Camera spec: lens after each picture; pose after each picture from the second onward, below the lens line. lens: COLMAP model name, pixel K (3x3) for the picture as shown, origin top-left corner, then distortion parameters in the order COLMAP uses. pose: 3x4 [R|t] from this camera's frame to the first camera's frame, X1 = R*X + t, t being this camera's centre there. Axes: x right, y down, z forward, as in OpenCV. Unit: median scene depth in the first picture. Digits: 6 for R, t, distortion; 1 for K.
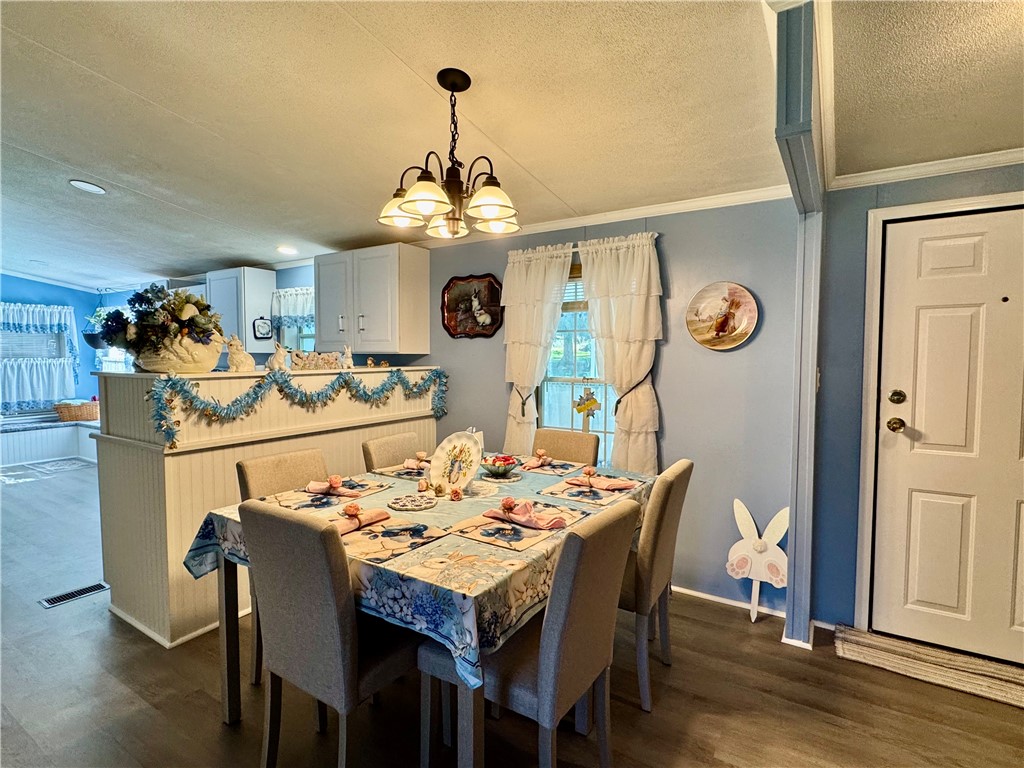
lens RADIAL K [[516.6, 0, 511.0], [0, 516.6, 384.1], [0, 0, 1]] dist [-0.001246, -0.001310]
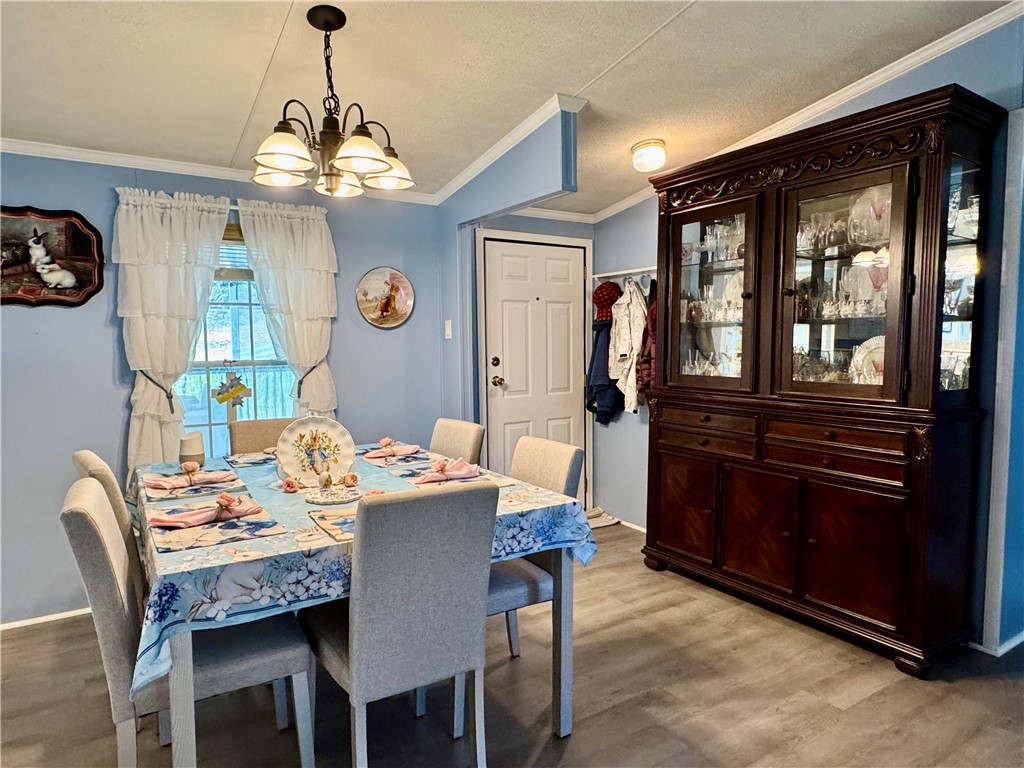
lens RADIAL K [[615.0, 0, 507.1], [0, 615.0, 385.5], [0, 0, 1]] dist [-0.006142, -0.000052]
pose [[0.421288, -0.070128, 0.904211, -0.743421], [0.059316, 0.997002, 0.049688, 0.007452], [-0.904985, 0.032701, 0.424185, 0.220126]]
